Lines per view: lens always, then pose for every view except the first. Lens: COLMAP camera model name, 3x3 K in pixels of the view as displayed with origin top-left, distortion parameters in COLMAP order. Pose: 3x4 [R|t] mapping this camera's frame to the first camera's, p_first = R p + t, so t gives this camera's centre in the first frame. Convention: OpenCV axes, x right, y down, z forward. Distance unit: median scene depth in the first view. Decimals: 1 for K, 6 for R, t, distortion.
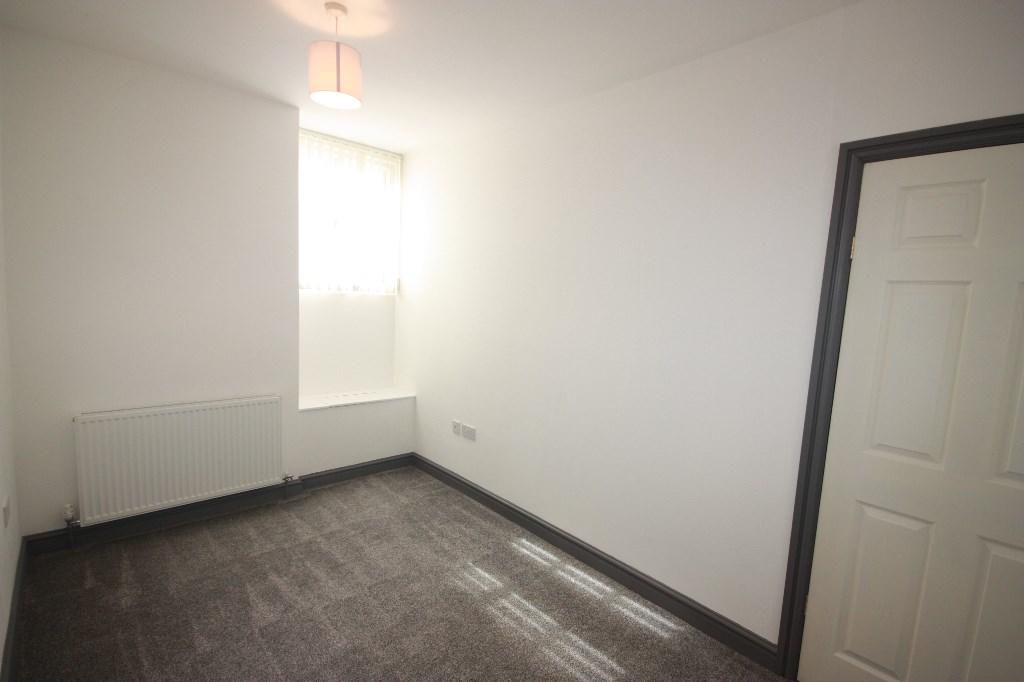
lens RADIAL K [[479.2, 0, 513.5], [0, 479.2, 341.7], [0, 0, 1]] dist [-0.001362, 0.002696]
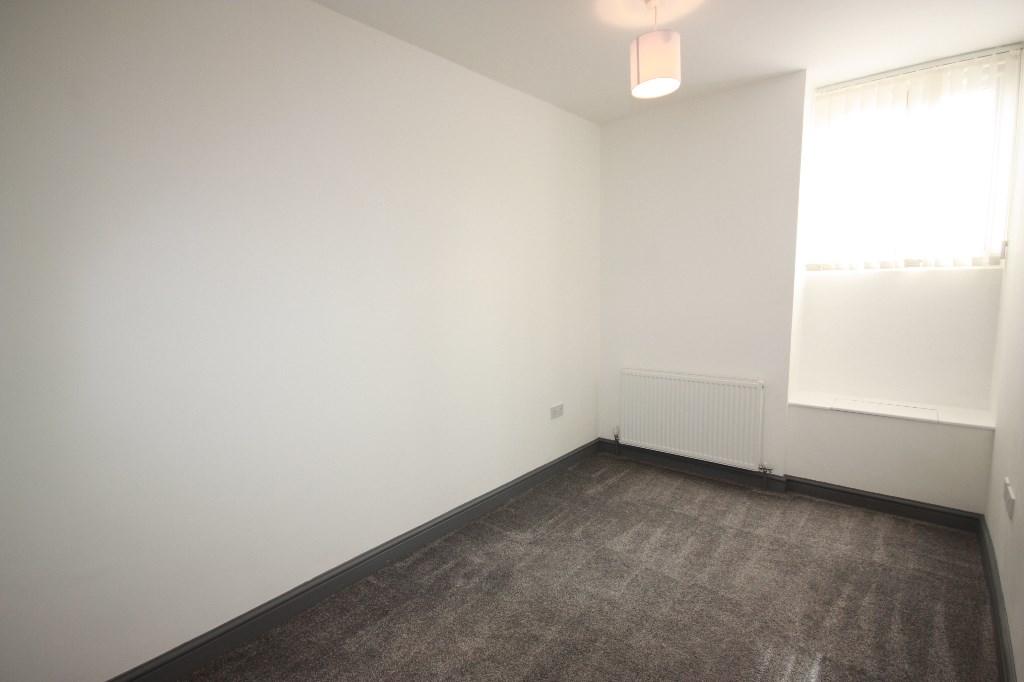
lens RADIAL K [[479.2, 0, 514.3], [0, 479.2, 342.6], [0, 0, 1]] dist [-0.001362, 0.002696]
pose [[0.110759, 0.068264, -0.991500, 0.428430], [-0.052742, 0.996636, 0.062726, -0.004686], [0.992447, 0.045346, 0.113987, 0.387317]]
